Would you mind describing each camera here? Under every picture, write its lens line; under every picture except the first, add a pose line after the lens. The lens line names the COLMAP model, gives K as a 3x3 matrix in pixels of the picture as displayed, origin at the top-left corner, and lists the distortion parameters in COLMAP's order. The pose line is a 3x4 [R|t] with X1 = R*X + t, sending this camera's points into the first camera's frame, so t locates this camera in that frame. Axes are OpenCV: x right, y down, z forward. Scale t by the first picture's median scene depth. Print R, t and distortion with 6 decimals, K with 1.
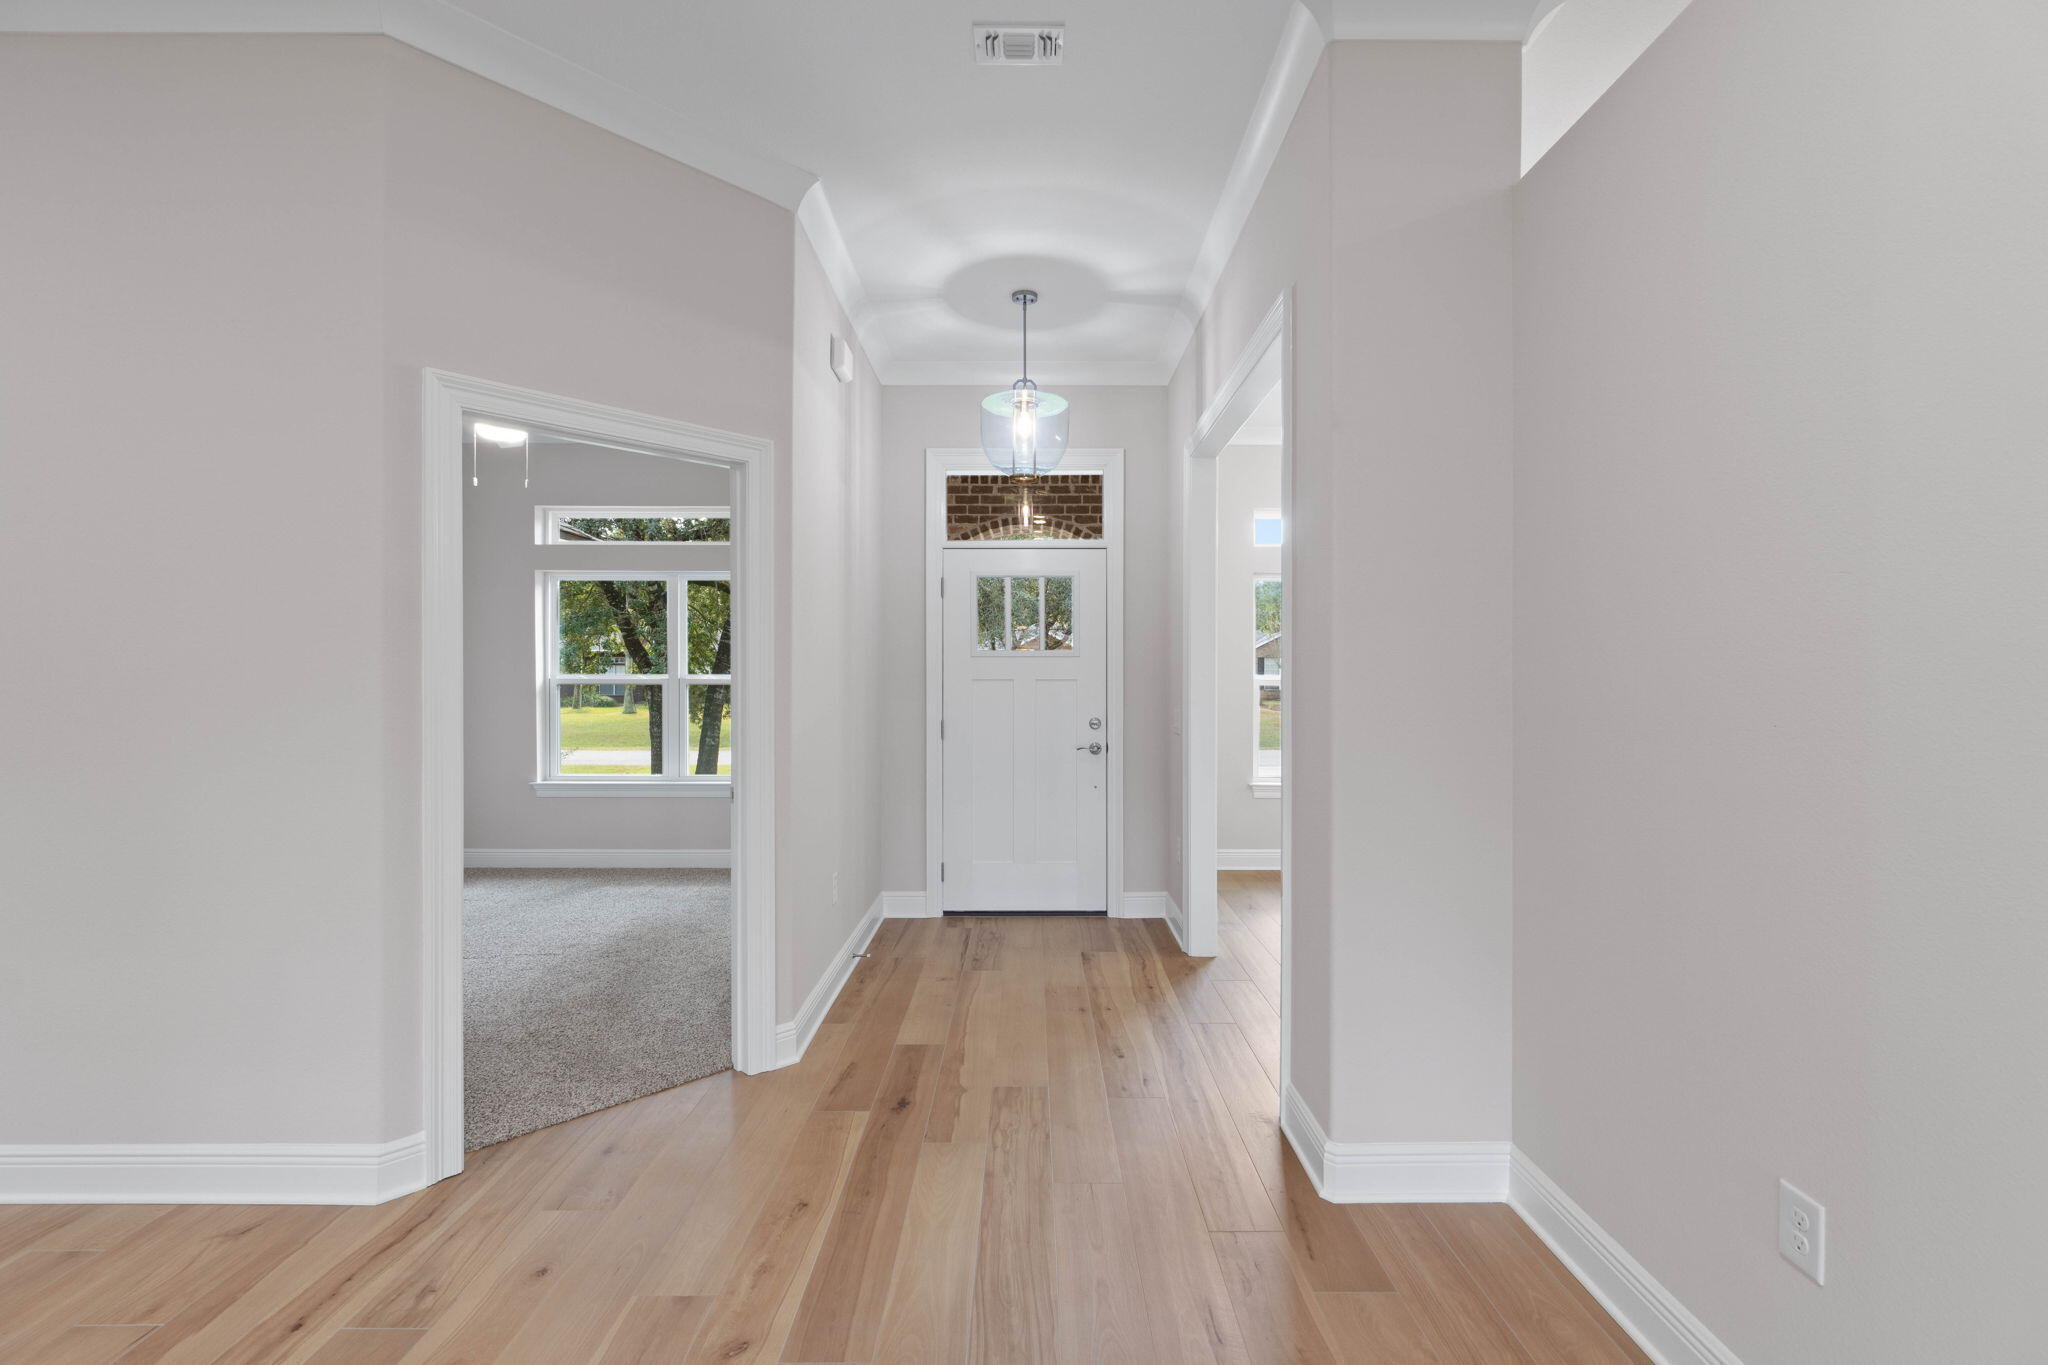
lens RADIAL K [[885.8, 0, 1026.3], [0, 885.8, 682.7], [0, 0, 1]] dist [0.002392, 0.000159]
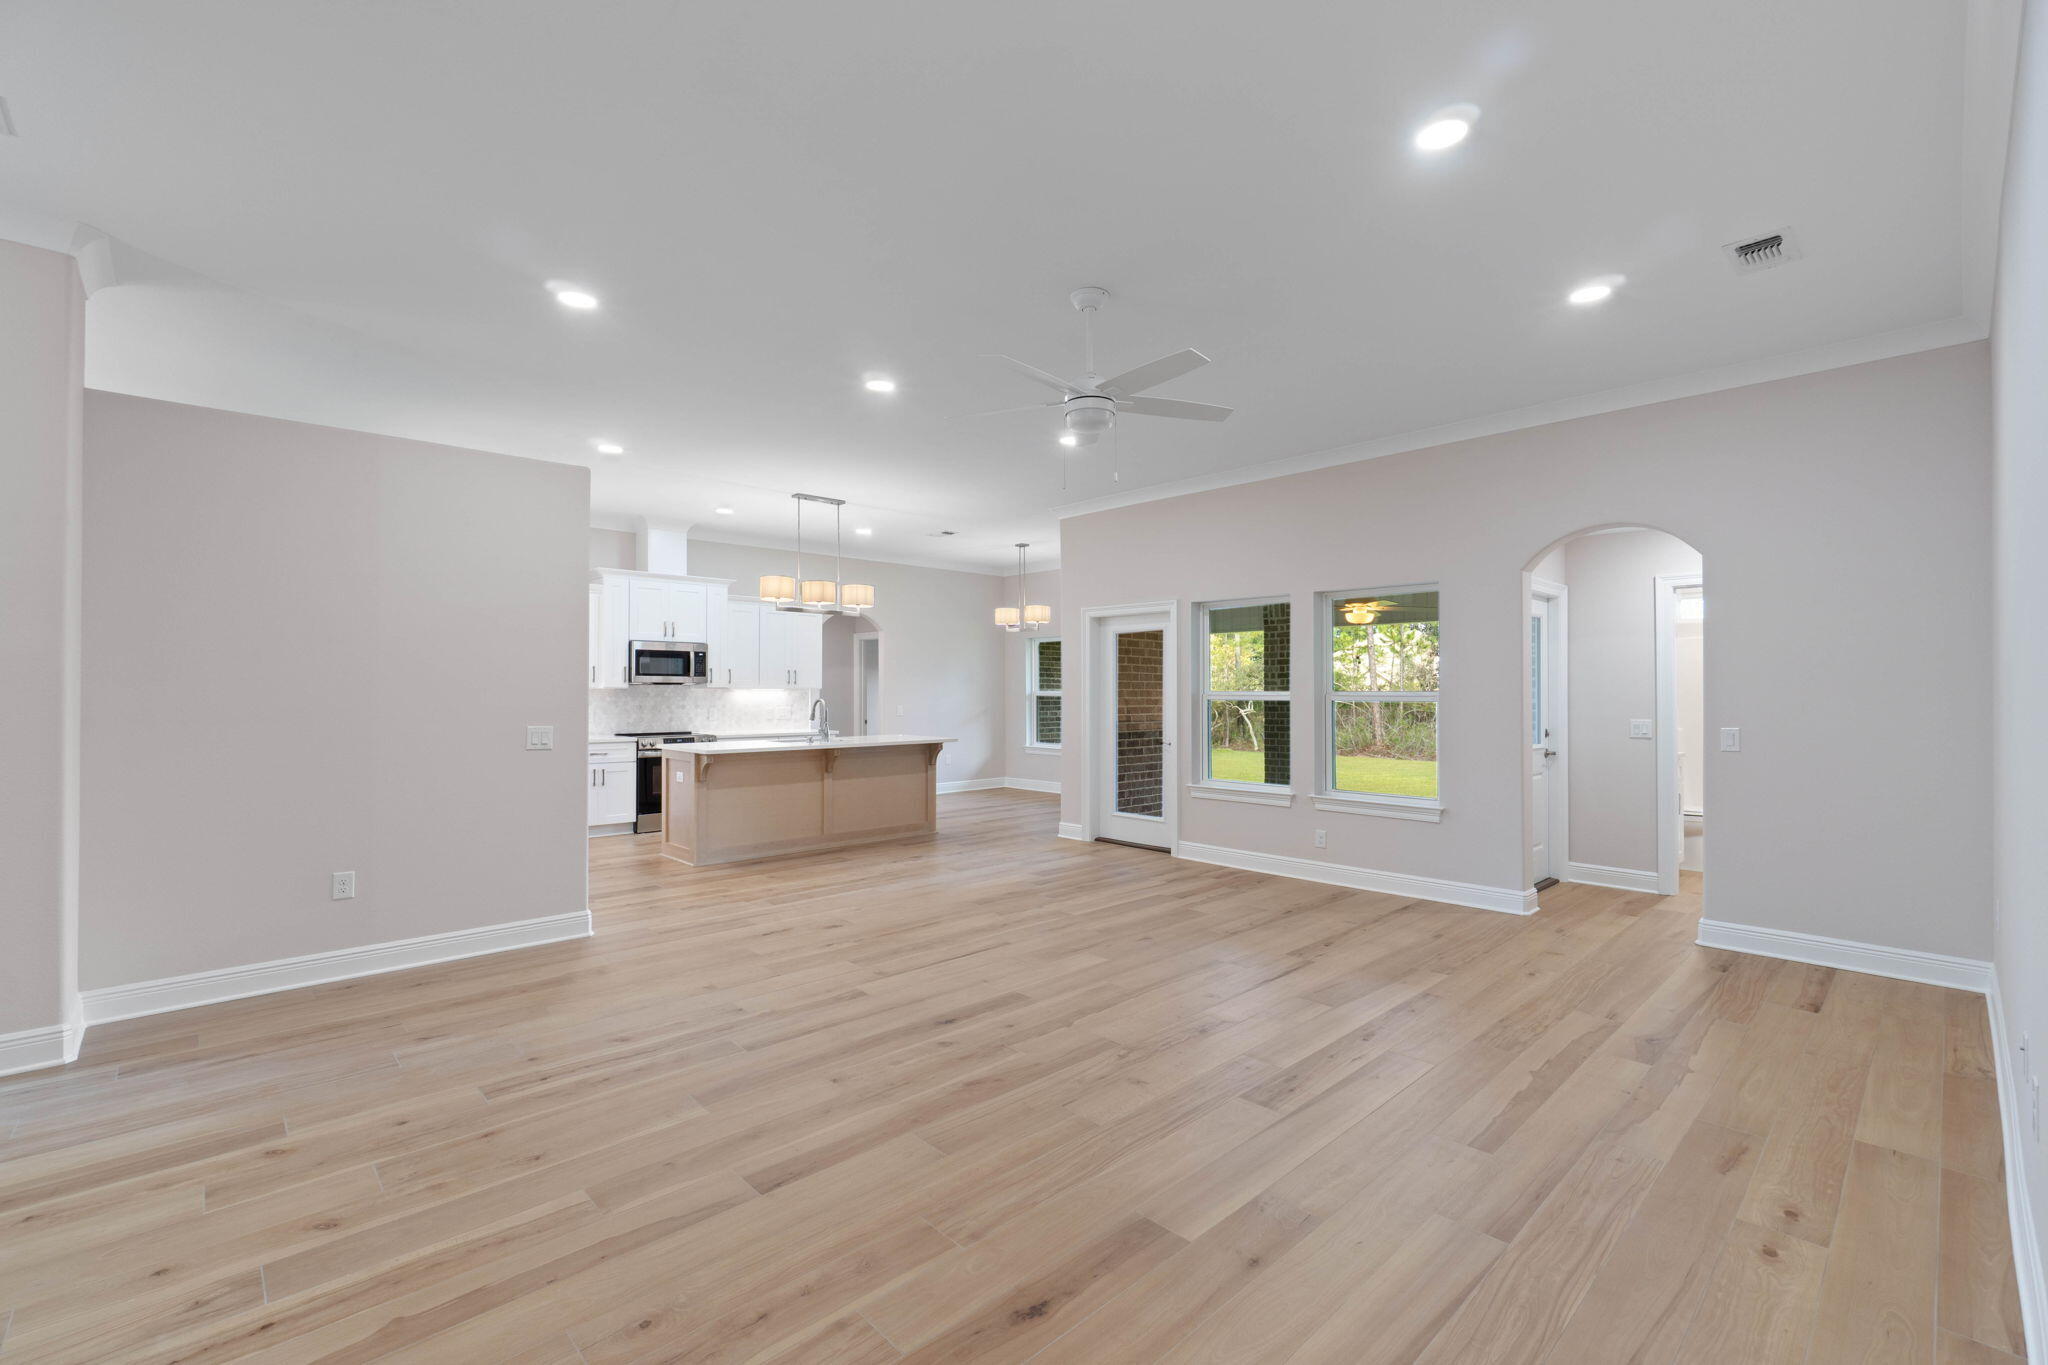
lens RADIAL K [[885.8, 0, 1018.8], [0, 885.8, 686.5], [0, 0, 1]] dist [0.002392, 0.000159]
pose [[-0.690482, 0.005112, 0.723332, -2.033248], [0.001952, 0.999985, -0.005204, -0.026808], [-0.723347, -0.002181, -0.690481, 1.000285]]
